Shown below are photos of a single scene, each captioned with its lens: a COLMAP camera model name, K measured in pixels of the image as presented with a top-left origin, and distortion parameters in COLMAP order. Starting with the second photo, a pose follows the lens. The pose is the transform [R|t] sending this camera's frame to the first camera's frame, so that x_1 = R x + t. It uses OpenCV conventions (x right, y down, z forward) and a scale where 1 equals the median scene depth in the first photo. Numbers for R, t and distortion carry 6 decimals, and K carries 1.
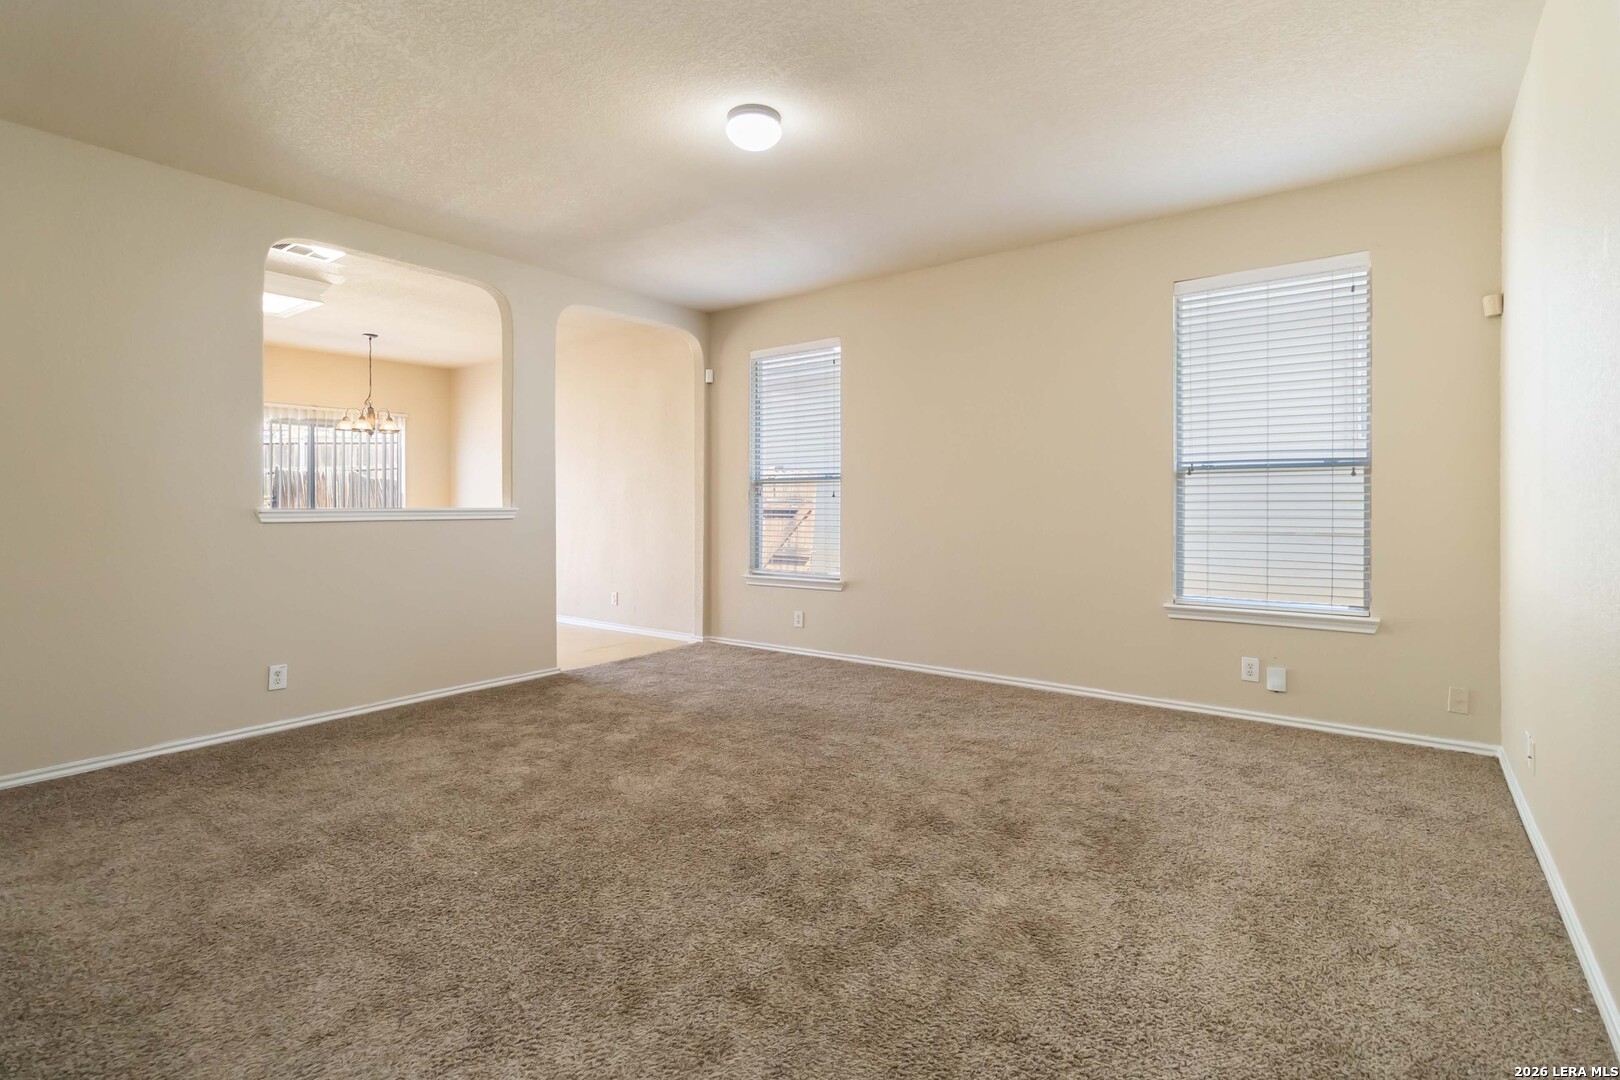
lens RADIAL K [[772.8, 0, 807.3], [0, 772.8, 506.3], [0, 0, 1]] dist [0.000446, 0.000500]
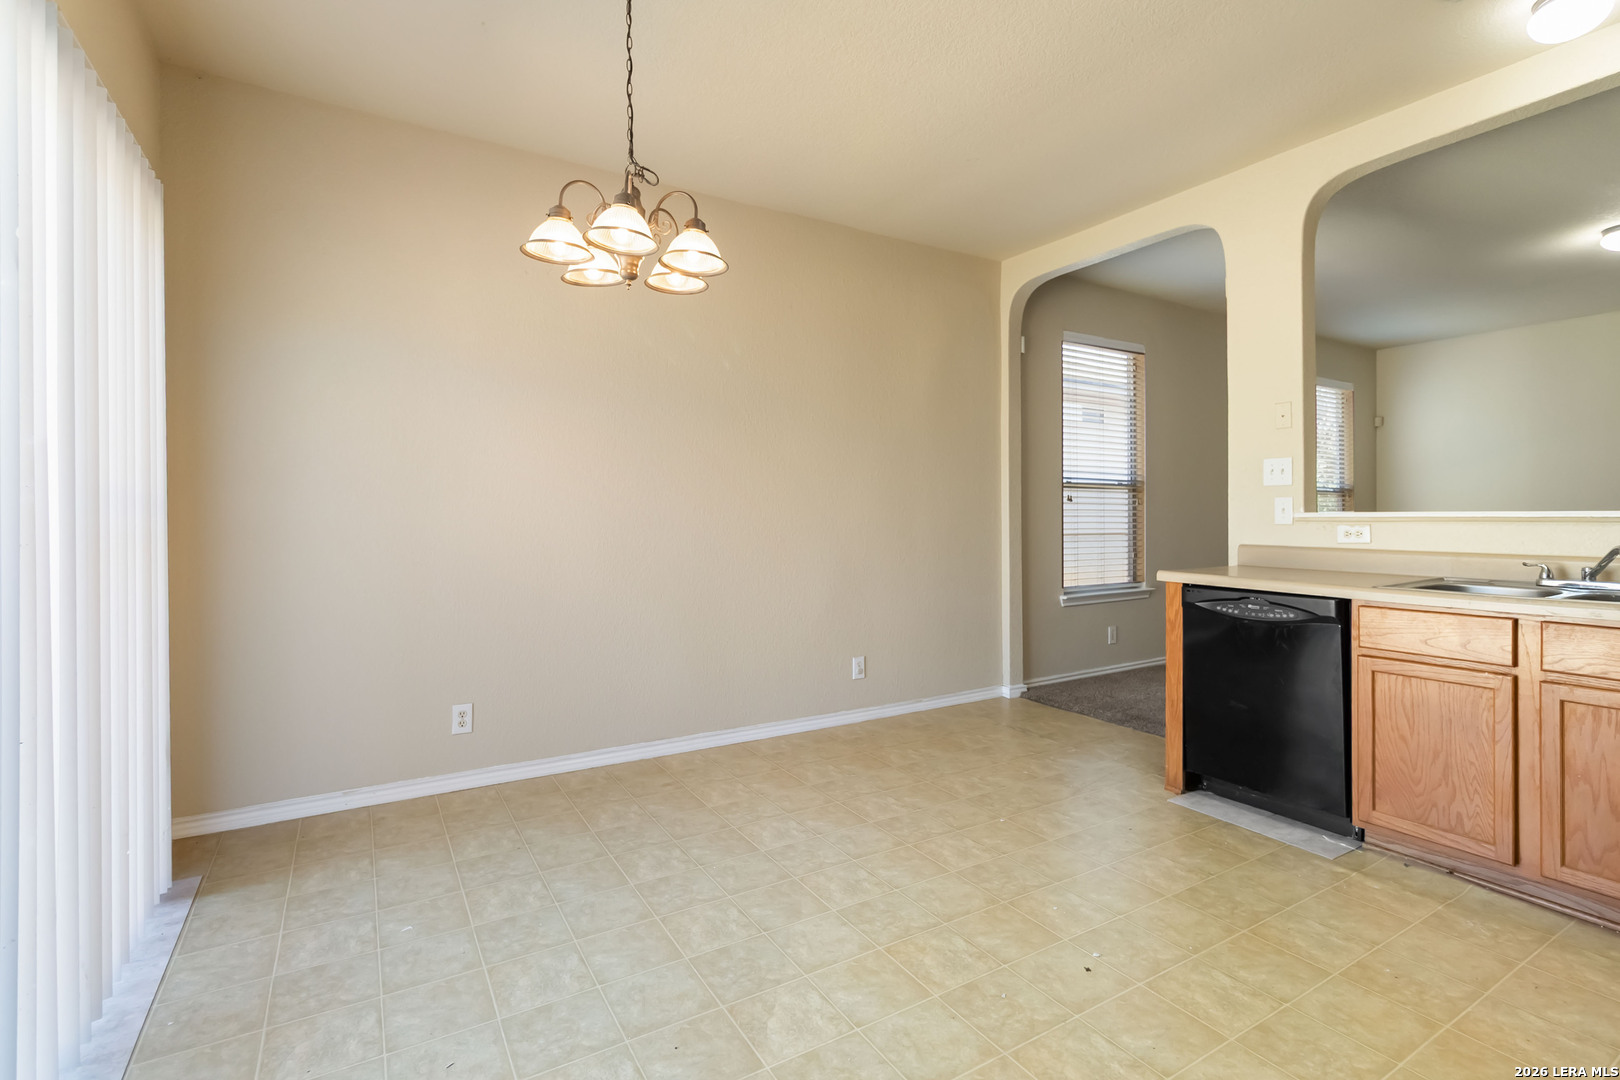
lens RADIAL K [[761.7, 0, 815.4], [0, 761.7, 502.0], [0, 0, 1]] dist [0.001742, 0.000548]
pose [[0.365971, 0.017111, 0.930469, -1.507202], [0.004331, 0.999789, -0.020090, 0.004576], [-0.930616, 0.011383, 0.365820, 1.506485]]
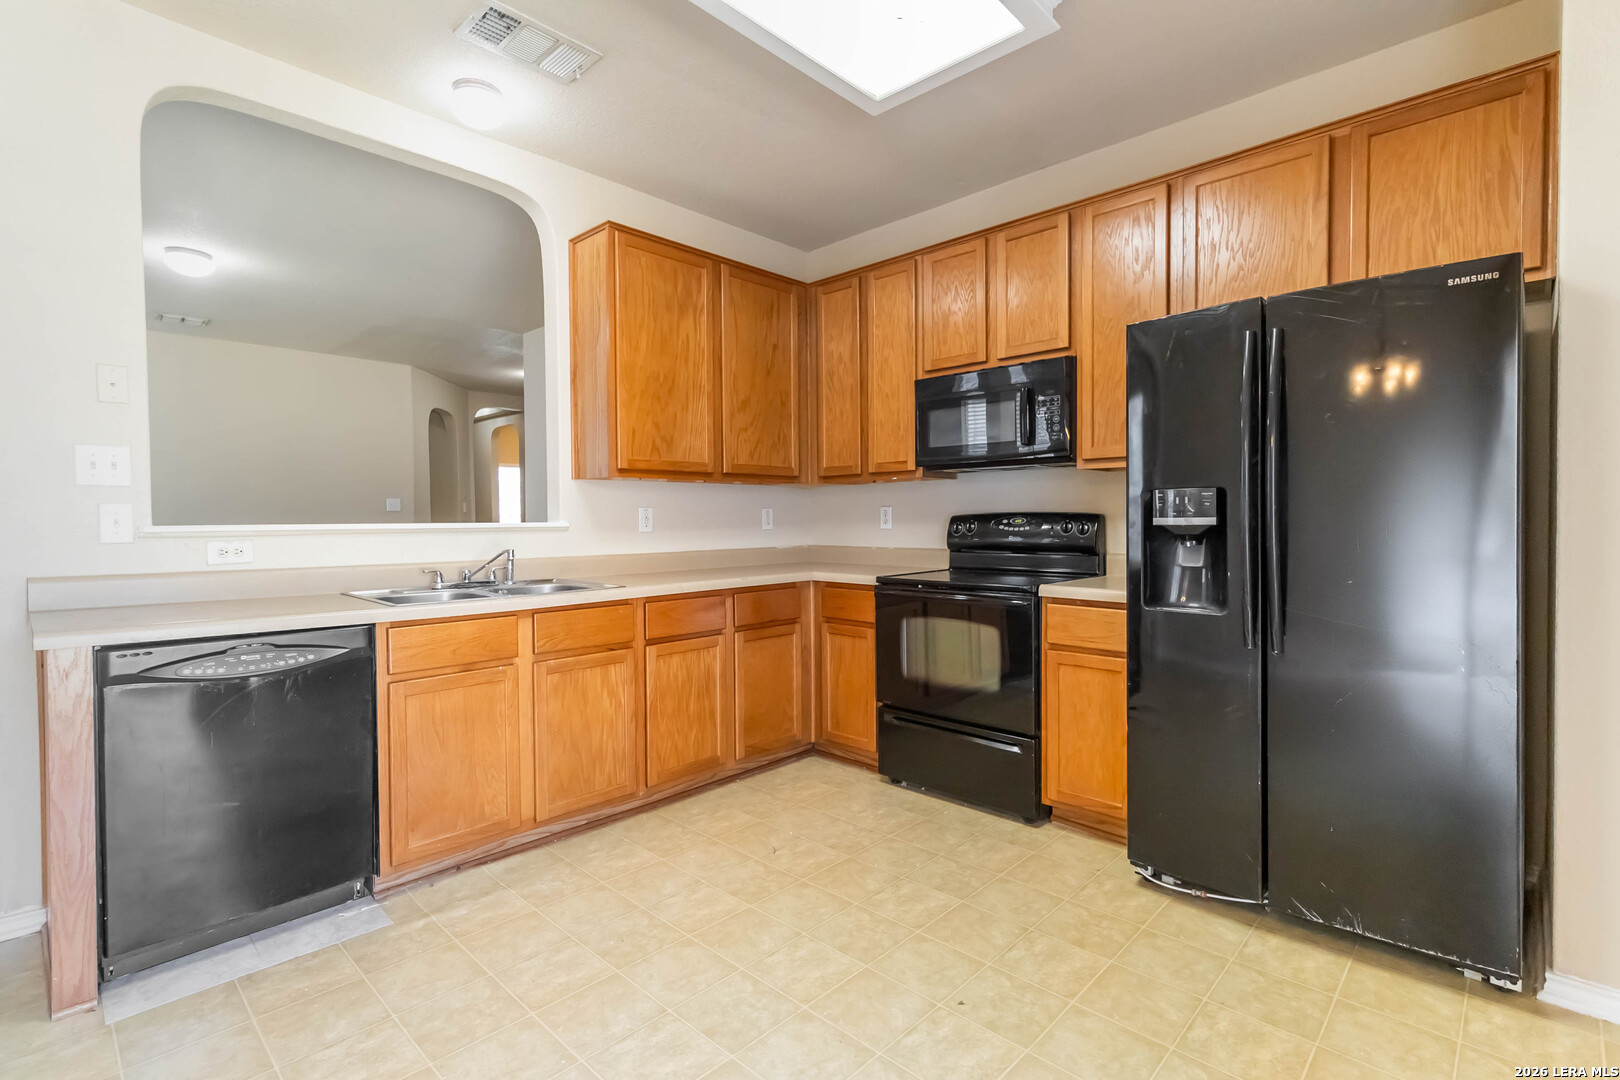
lens RADIAL K [[750.8, 0, 817.4], [0, 750.8, 536.2], [0, 0, 1]] dist [0.000312, 0.000901]
pose [[-0.994336, 0.007214, 0.106038, -1.118842], [0.009635, 0.999704, 0.022338, 0.001868], [-0.105846, 0.023233, -0.994111, 1.843477]]
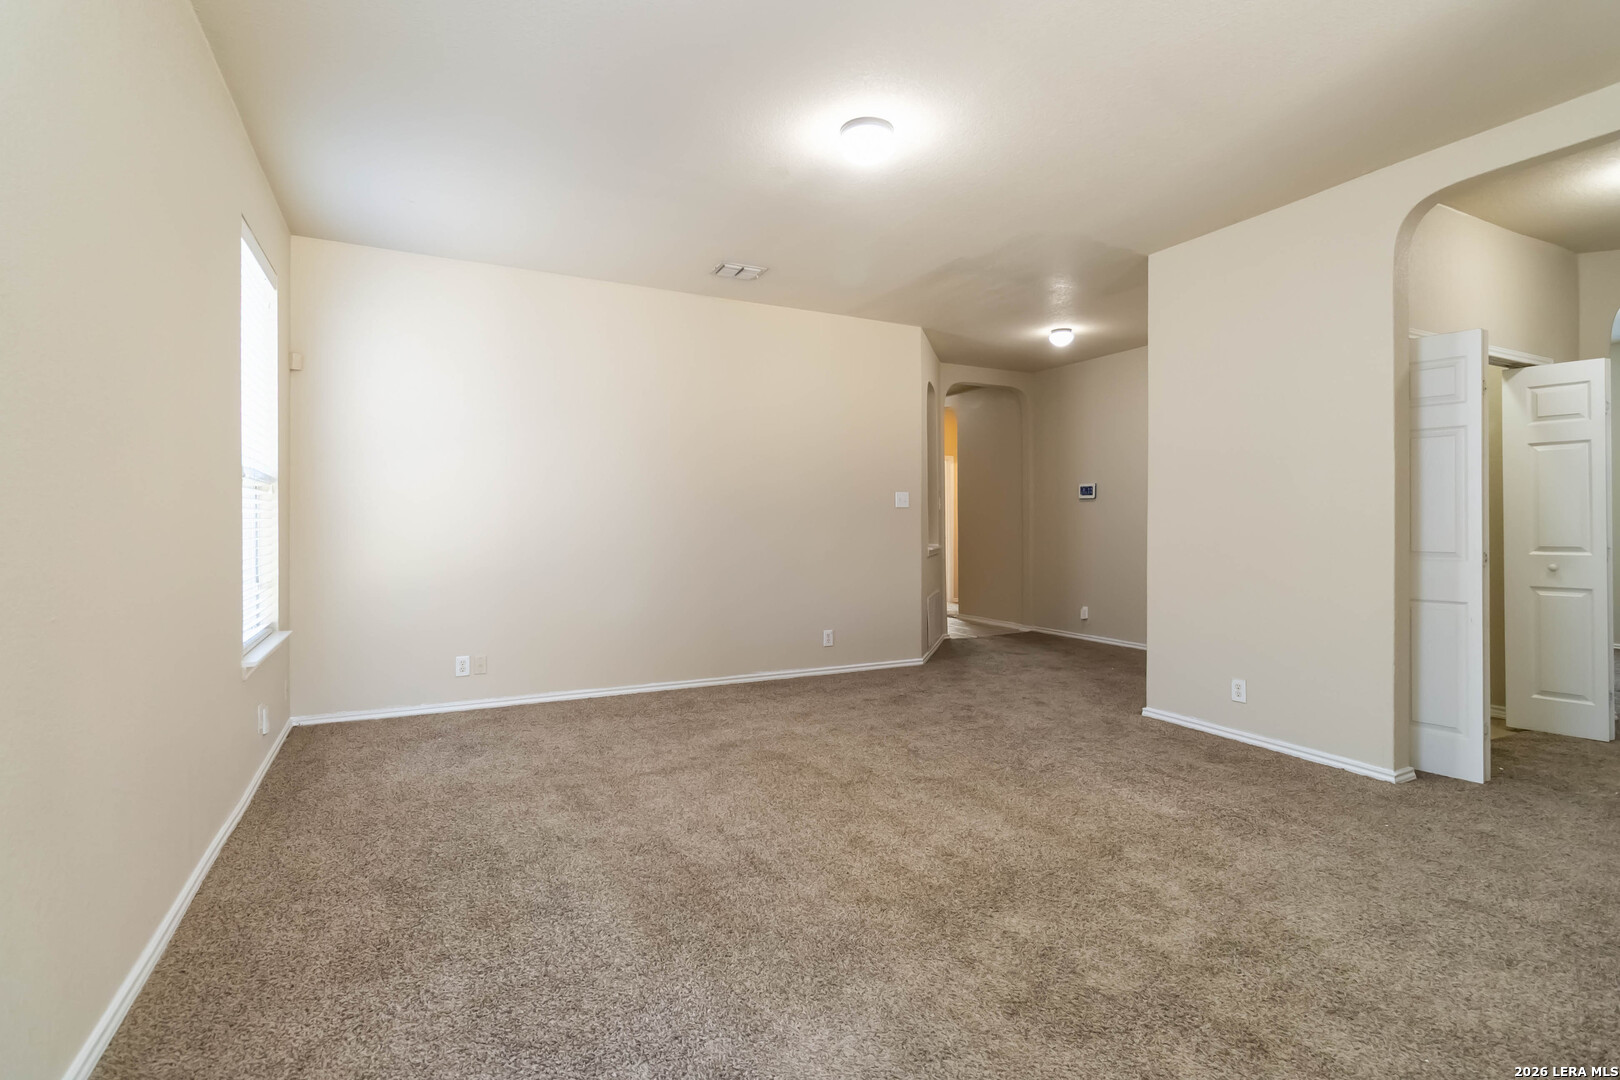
lens RADIAL K [[761.7, 0, 815.4], [0, 761.7, 502.0], [0, 0, 1]] dist [0.001742, 0.000548]
pose [[-0.908801, 0.012981, 0.417027, -0.336953], [0.004123, 0.999746, -0.022135, -0.006820], [-0.417208, -0.018397, -0.908625, 1.544224]]
